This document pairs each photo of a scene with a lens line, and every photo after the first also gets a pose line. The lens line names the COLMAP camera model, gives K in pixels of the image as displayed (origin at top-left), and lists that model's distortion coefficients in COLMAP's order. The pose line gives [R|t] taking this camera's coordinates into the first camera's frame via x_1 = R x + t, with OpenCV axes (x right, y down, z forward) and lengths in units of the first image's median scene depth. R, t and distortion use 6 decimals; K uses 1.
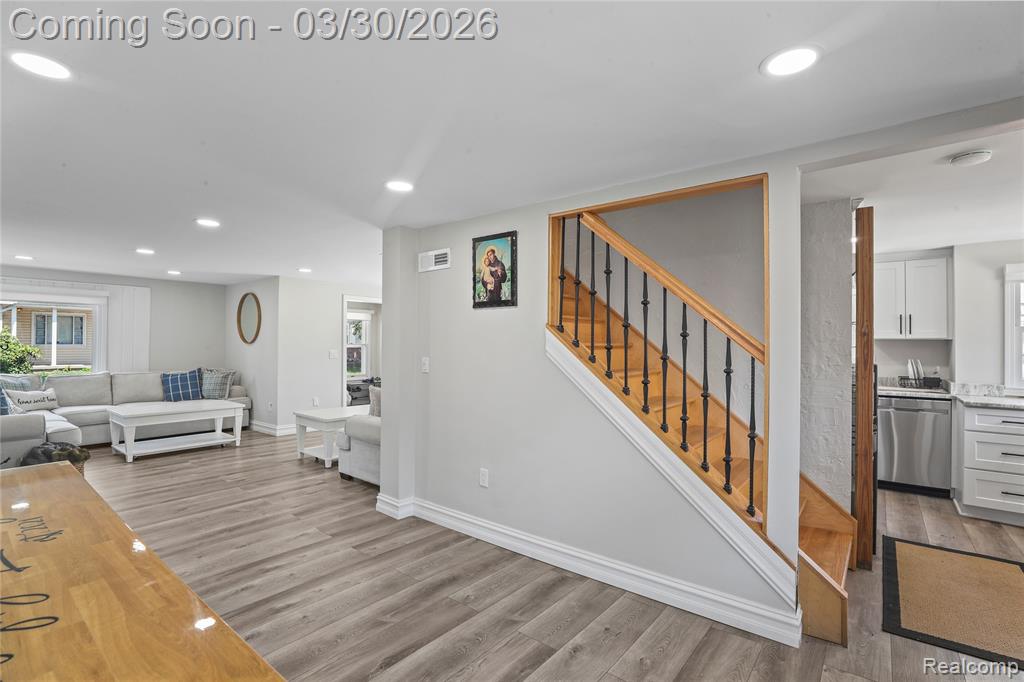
lens RADIAL K [[492.6, 0, 515.7], [0, 492.6, 338.1], [0, 0, 1]] dist [-0.001241, 0.002177]
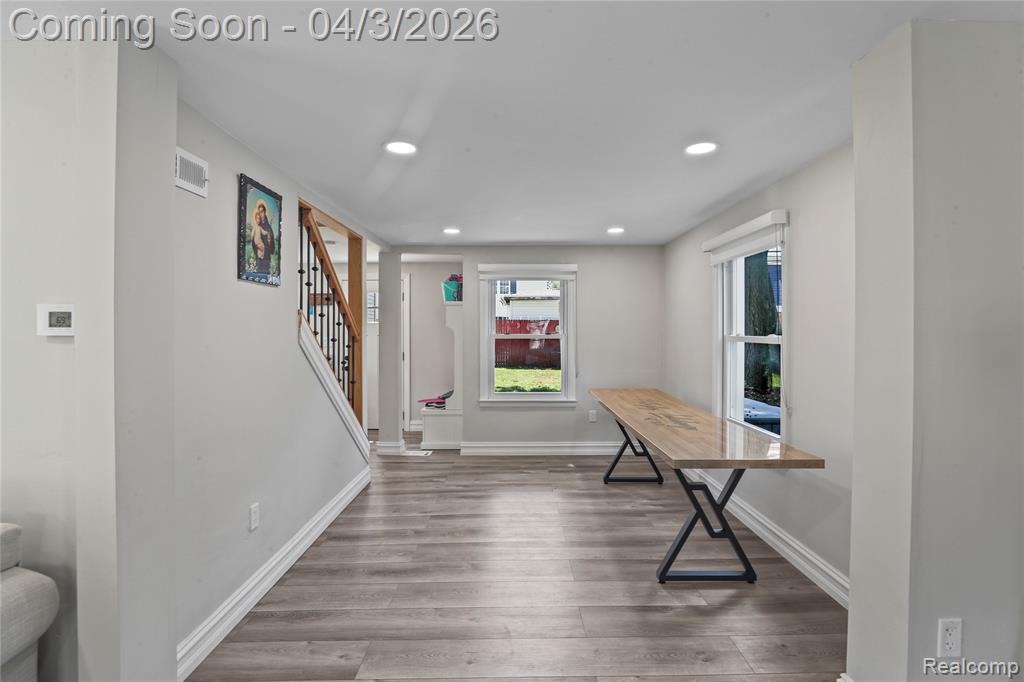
lens RADIAL K [[492.6, 0, 513.3], [0, 492.6, 335.5], [0, 0, 1]] dist [-0.001241, 0.002177]
pose [[-0.643144, -0.013729, 0.765622, -0.870438], [-0.013639, 0.999886, 0.006472, 0.007910], [-0.765624, -0.006280, -0.643258, 1.192544]]
